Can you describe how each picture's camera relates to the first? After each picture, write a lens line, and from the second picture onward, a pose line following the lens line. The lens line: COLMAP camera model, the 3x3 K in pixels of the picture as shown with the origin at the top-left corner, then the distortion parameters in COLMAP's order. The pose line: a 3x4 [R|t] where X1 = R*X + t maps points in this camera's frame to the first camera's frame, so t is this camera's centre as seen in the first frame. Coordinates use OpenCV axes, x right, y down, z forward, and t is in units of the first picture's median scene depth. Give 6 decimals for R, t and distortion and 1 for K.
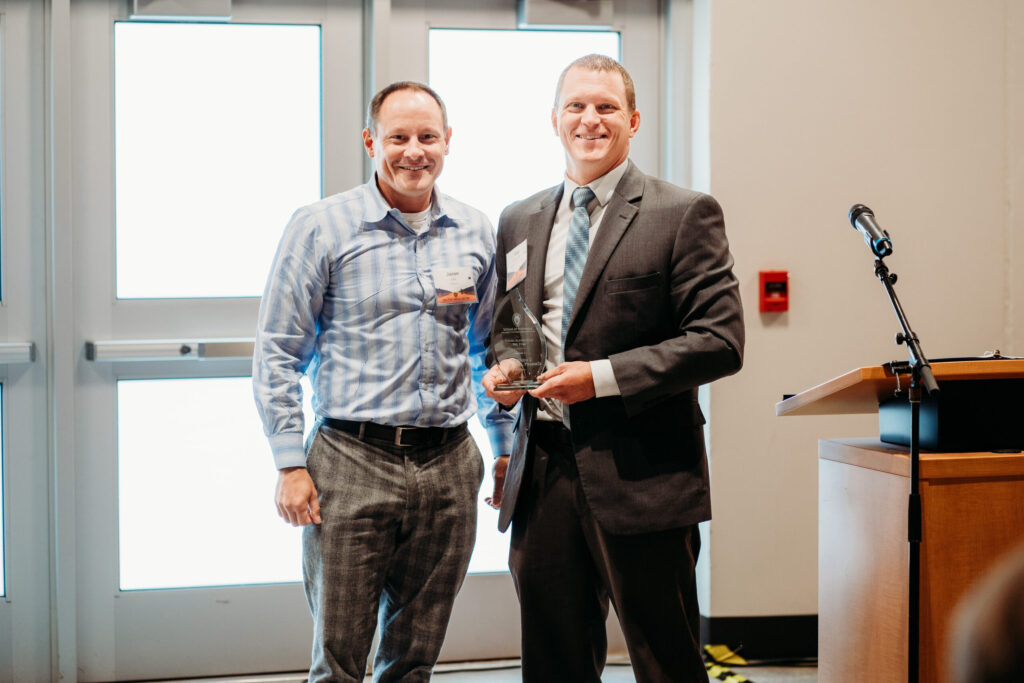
lens RADIAL K [[2608.5, 0, 512.0], [0, 2608.5, 341.5], [0, 0, 1]] dist [0.149912, -4.042930]
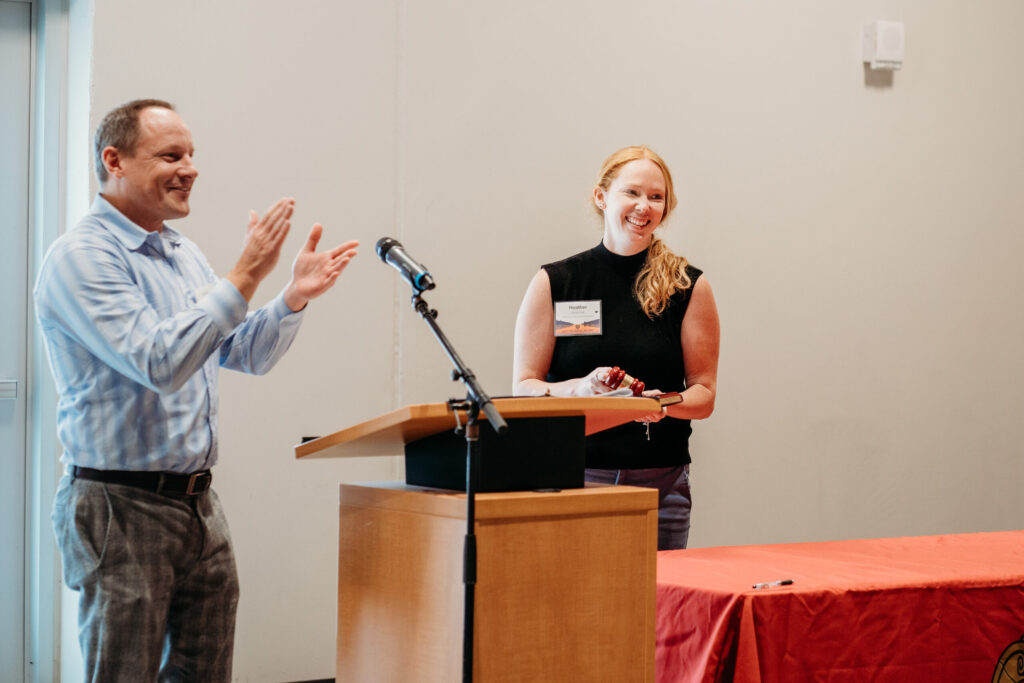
lens RADIAL K [[2953.5, 0, 512.0], [0, 2953.5, 341.5], [0, 0, 1]] dist [-0.121259, -1.496821]
pose [[0.950182, 0.005167, 0.311654, -0.168535], [0.000848, 0.999816, -0.019161, 0.007226], [-0.311696, 0.018471, 0.950002, -0.050582]]
